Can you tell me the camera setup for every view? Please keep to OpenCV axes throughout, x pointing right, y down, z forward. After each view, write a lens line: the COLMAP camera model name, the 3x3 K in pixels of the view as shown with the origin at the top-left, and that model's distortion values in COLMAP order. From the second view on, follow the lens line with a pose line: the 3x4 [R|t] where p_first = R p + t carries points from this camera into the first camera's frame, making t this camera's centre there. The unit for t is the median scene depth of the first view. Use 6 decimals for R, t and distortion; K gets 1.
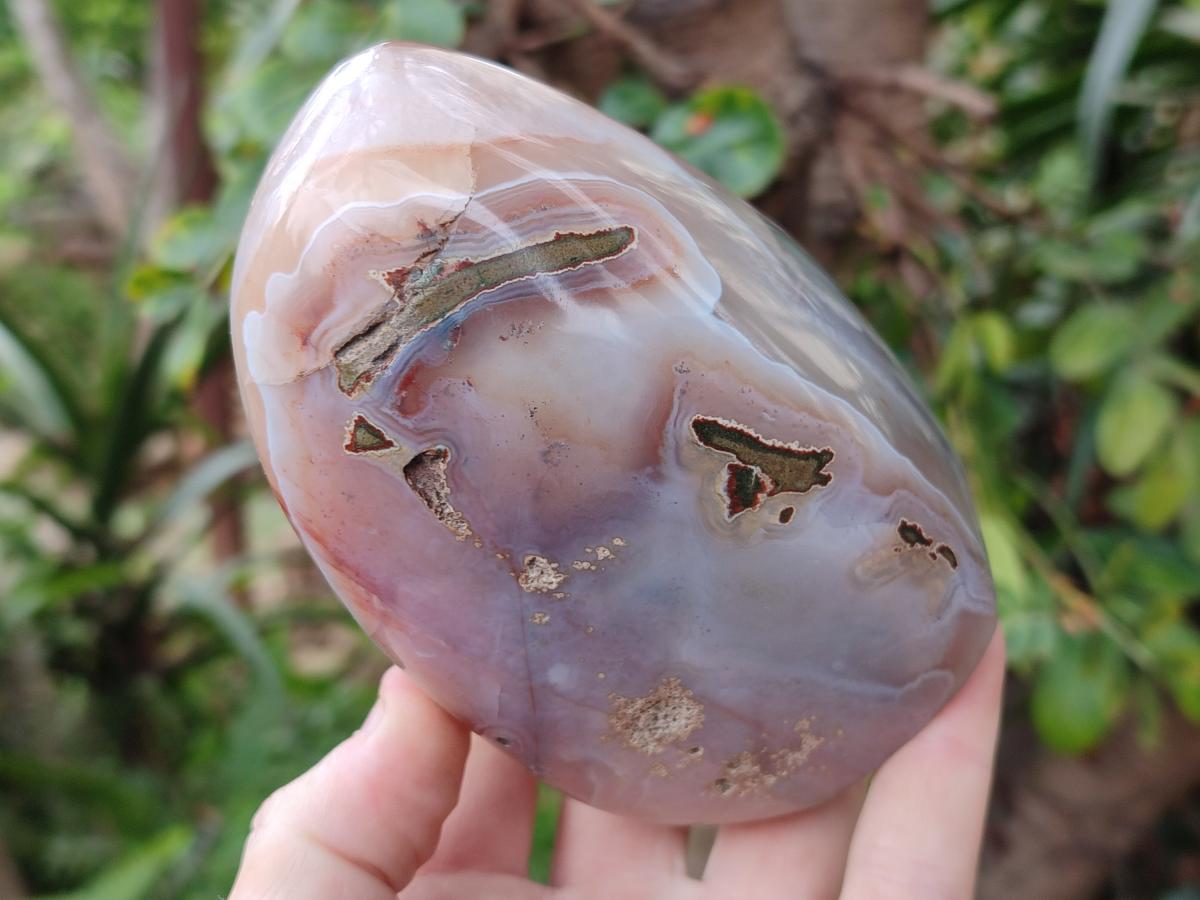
lens RADIAL K [[1840.0, 0, 600.0], [0, 1840.0, 450.0], [0, 0, 1]] dist [0.318595, -2.521119]
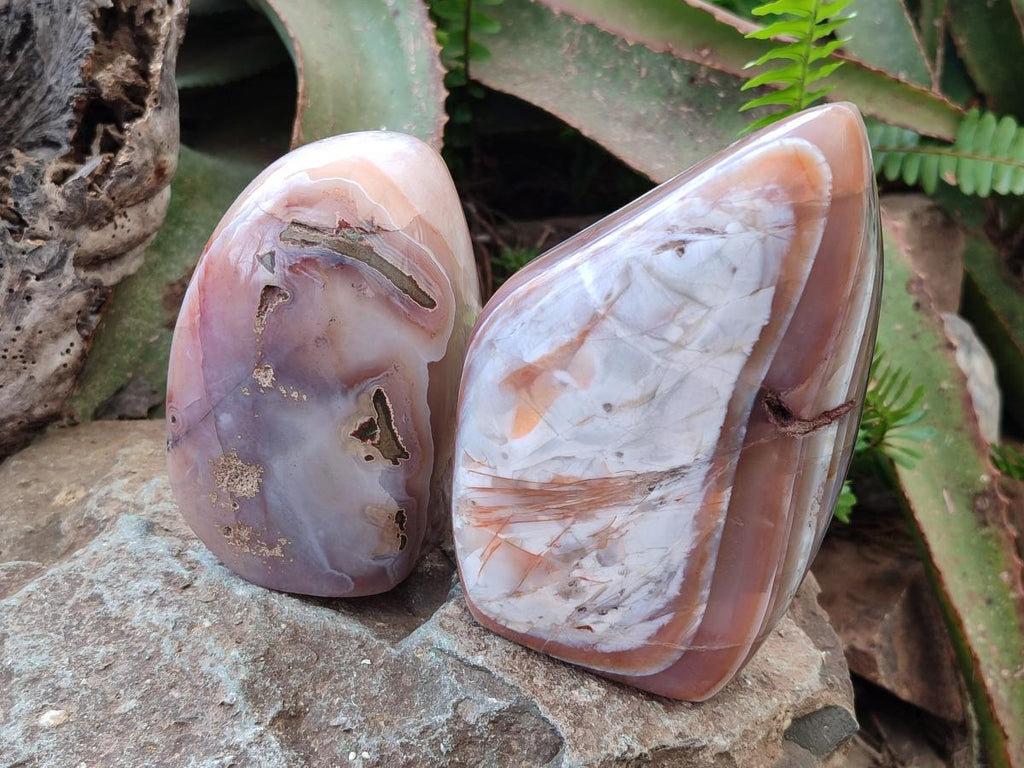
lens RADIAL K [[1570.1, 0, 512.0], [0, 1570.1, 384.0], [0, 0, 1]] dist [0.318595, -2.521119]
pose [[0.612163, 0.787539, 0.070989, 0.014753], [-0.775907, 0.615563, -0.138026, 0.100688], [-0.152399, 0.029414, 0.987881, -0.662020]]
